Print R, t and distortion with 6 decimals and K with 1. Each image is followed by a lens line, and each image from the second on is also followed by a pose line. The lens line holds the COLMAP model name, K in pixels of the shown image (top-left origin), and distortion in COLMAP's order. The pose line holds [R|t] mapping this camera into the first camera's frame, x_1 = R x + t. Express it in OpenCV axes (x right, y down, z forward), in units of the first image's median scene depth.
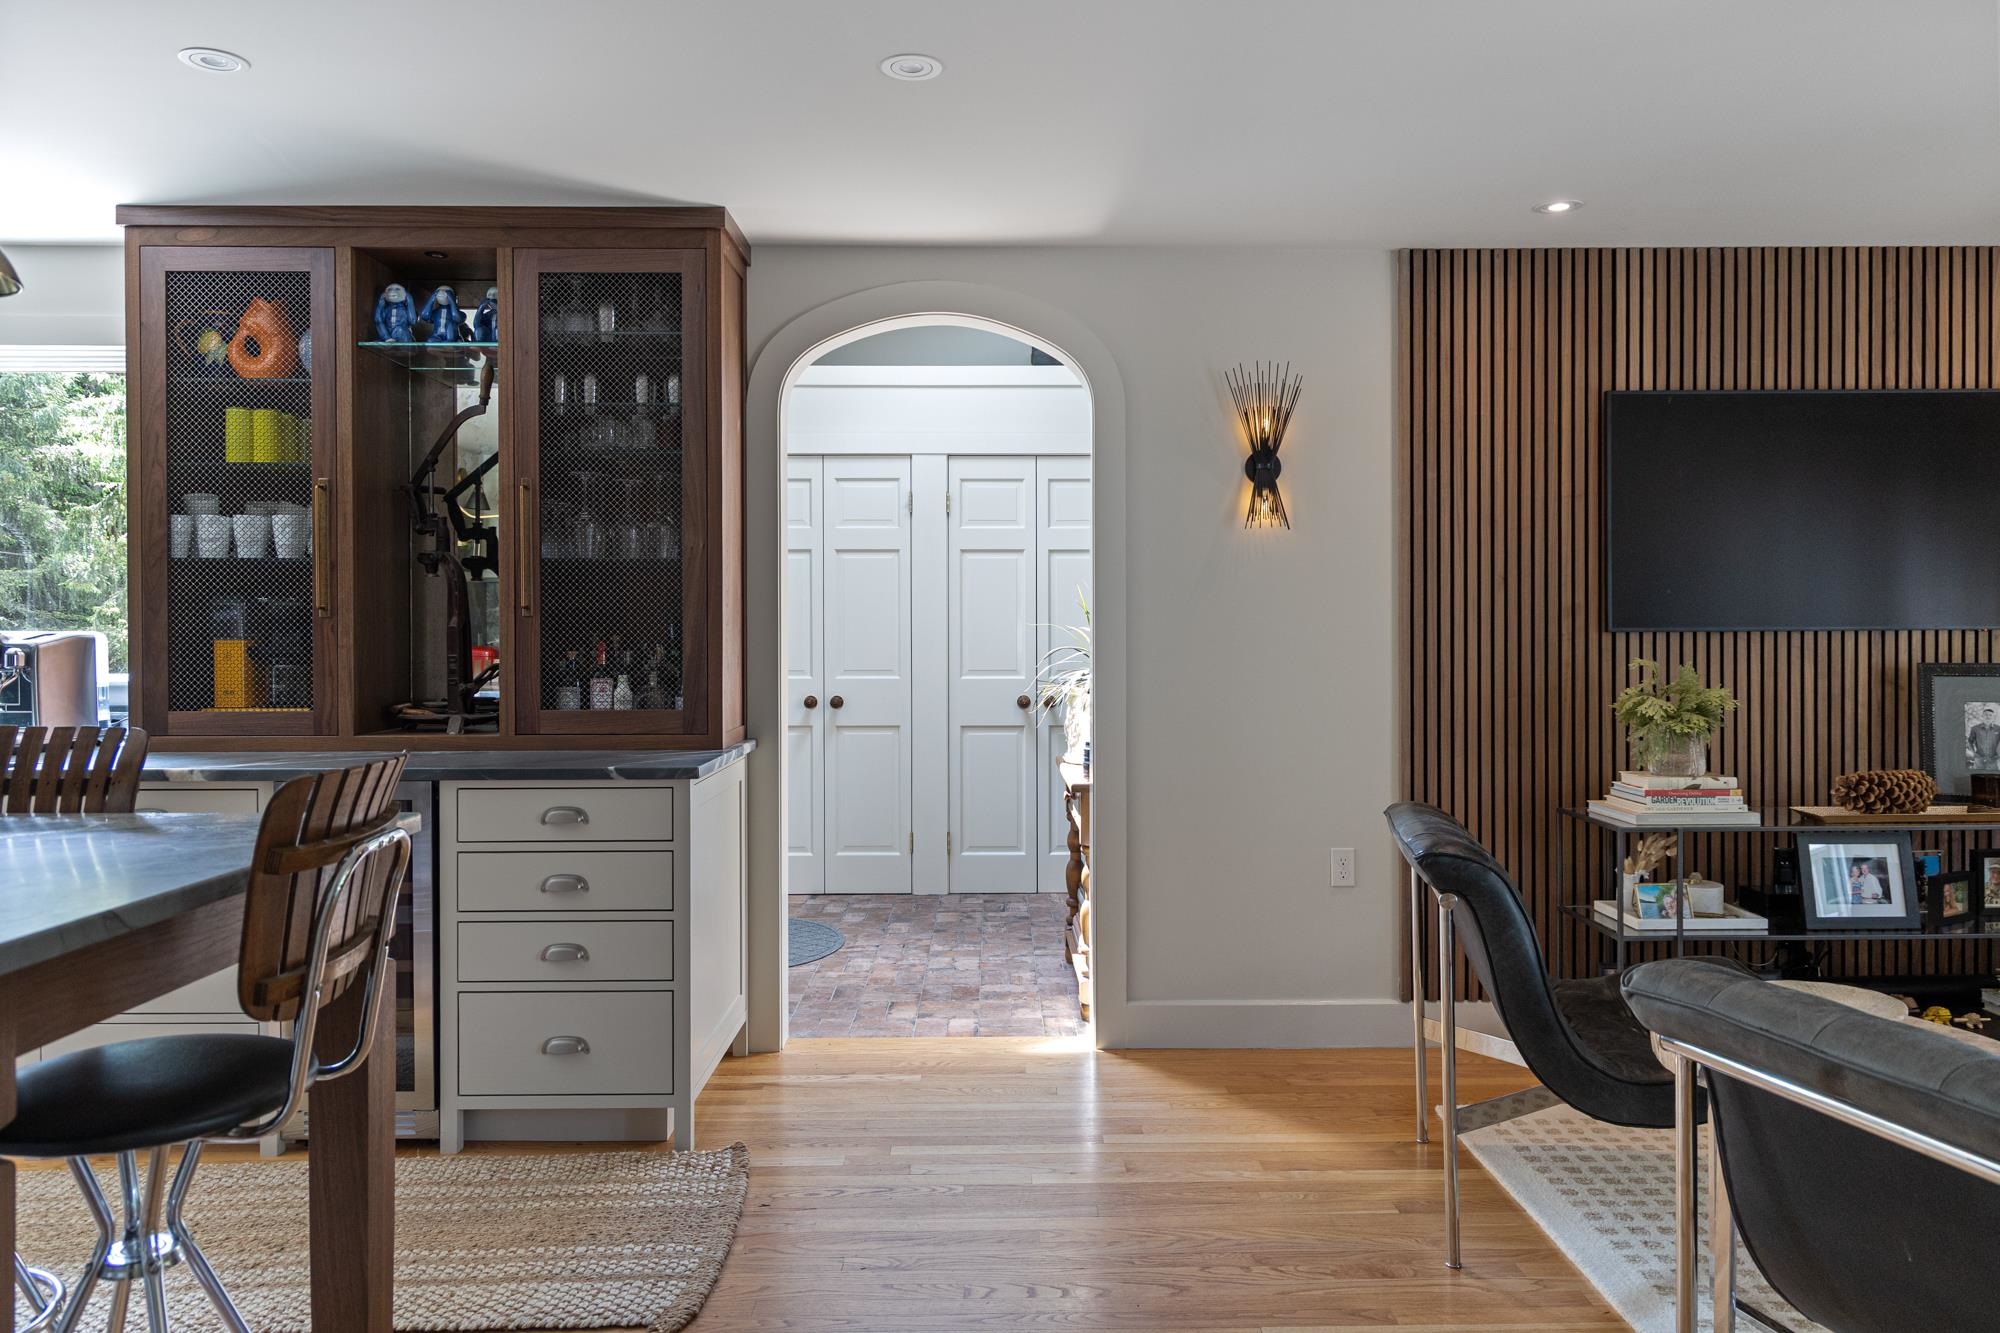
lens RADIAL K [[1351.5, 0, 1003.7], [0, 1351.5, 647.2], [0, 0, 1]] dist [-0.000081, 0.002261]
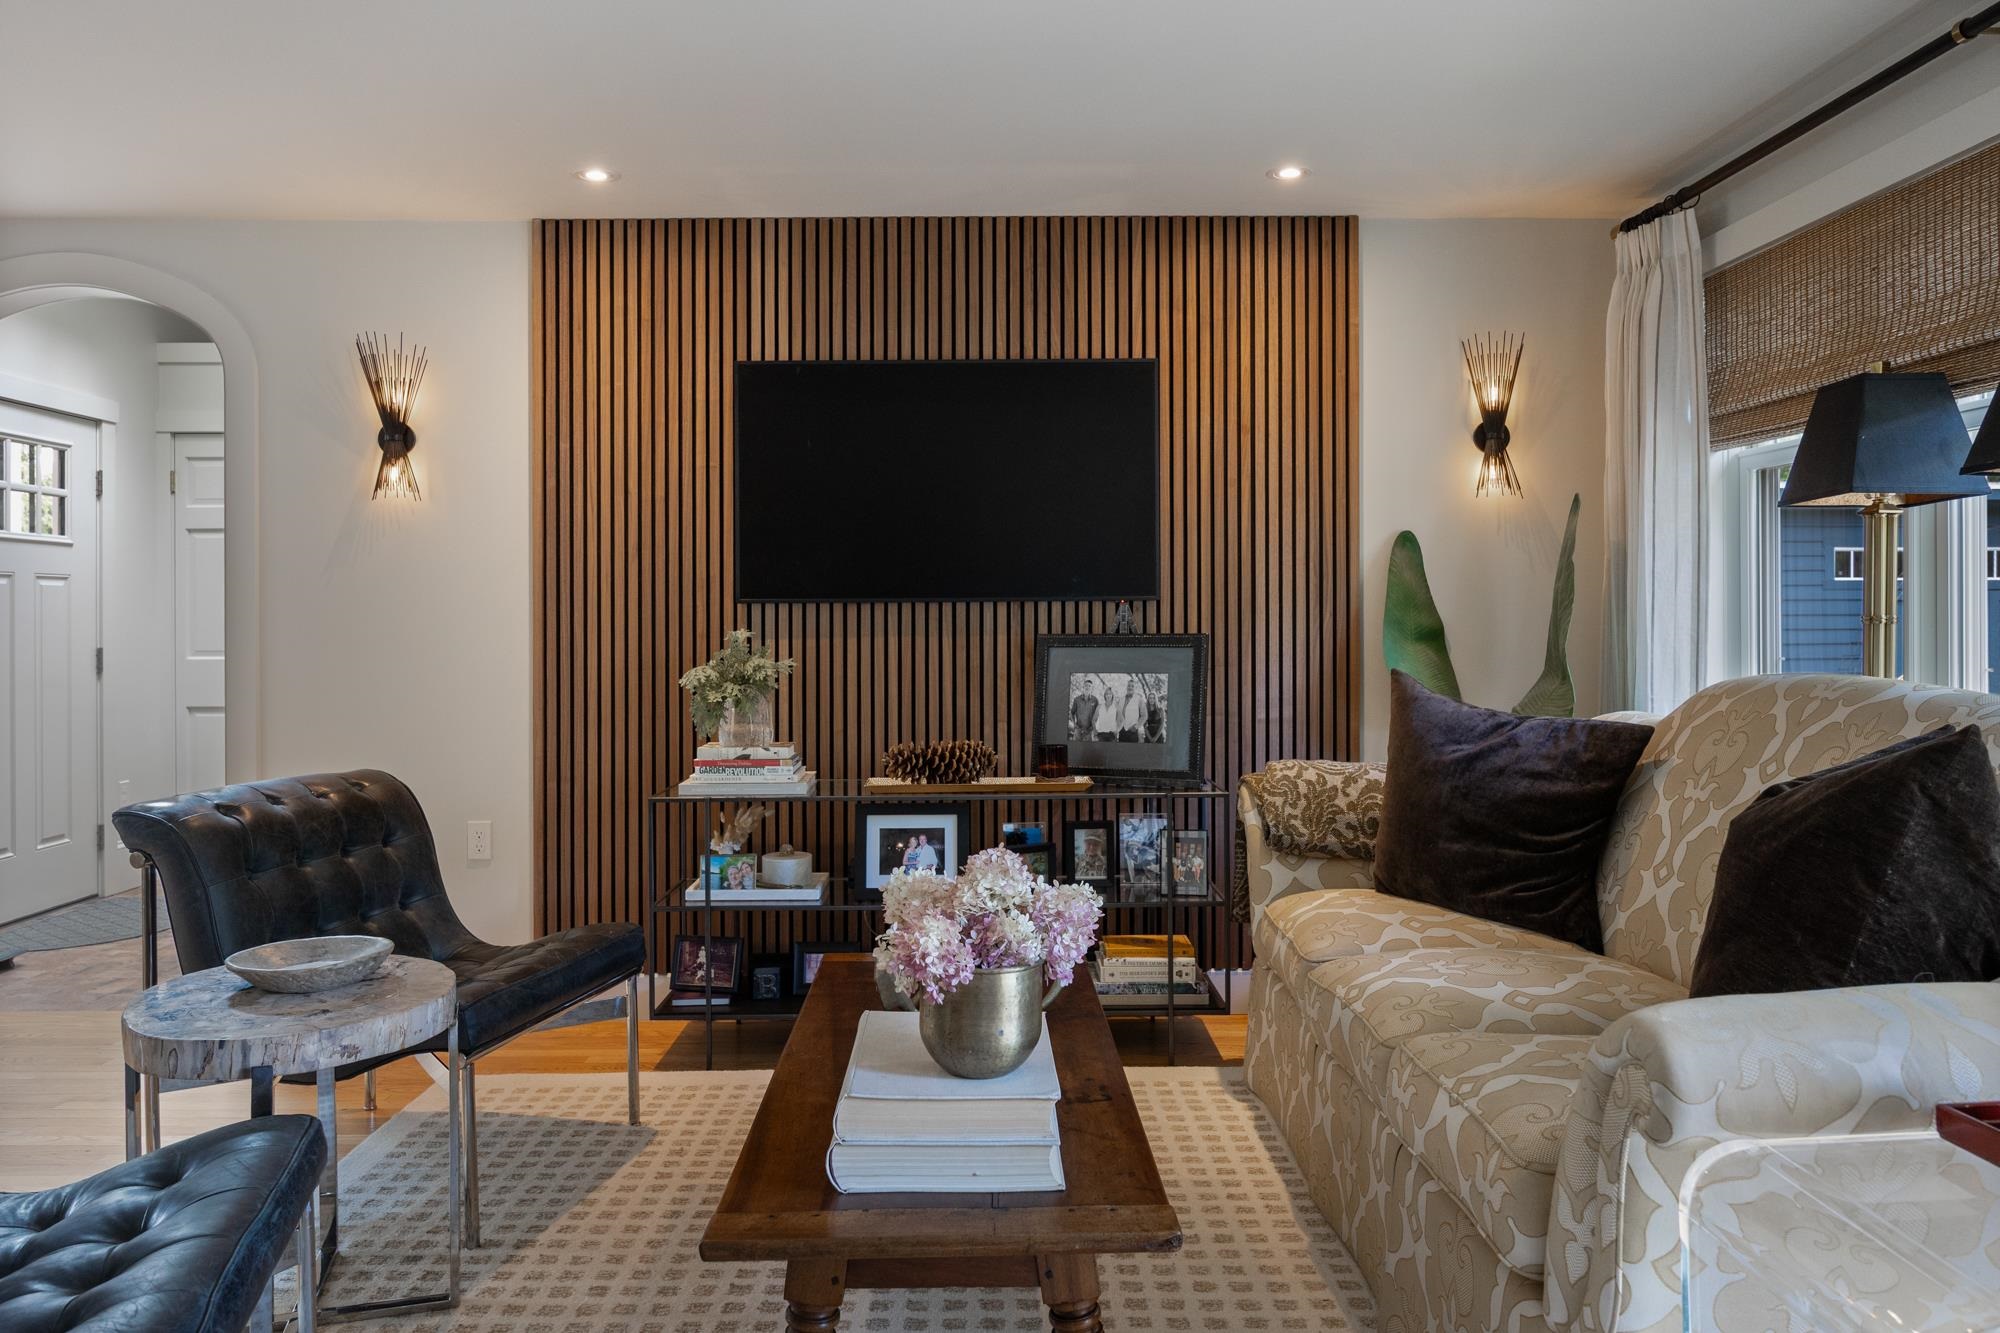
lens RADIAL K [[1411.5, 0, 994.5], [0, 1411.5, 625.0], [0, 0, 1]] dist [0.004014, -0.000179]
pose [[0.999989, -0.000512, -0.004584, 0.708823], [0.000490, 0.999988, -0.004905, 0.011077], [0.004586, 0.004902, 0.999977, -0.043500]]
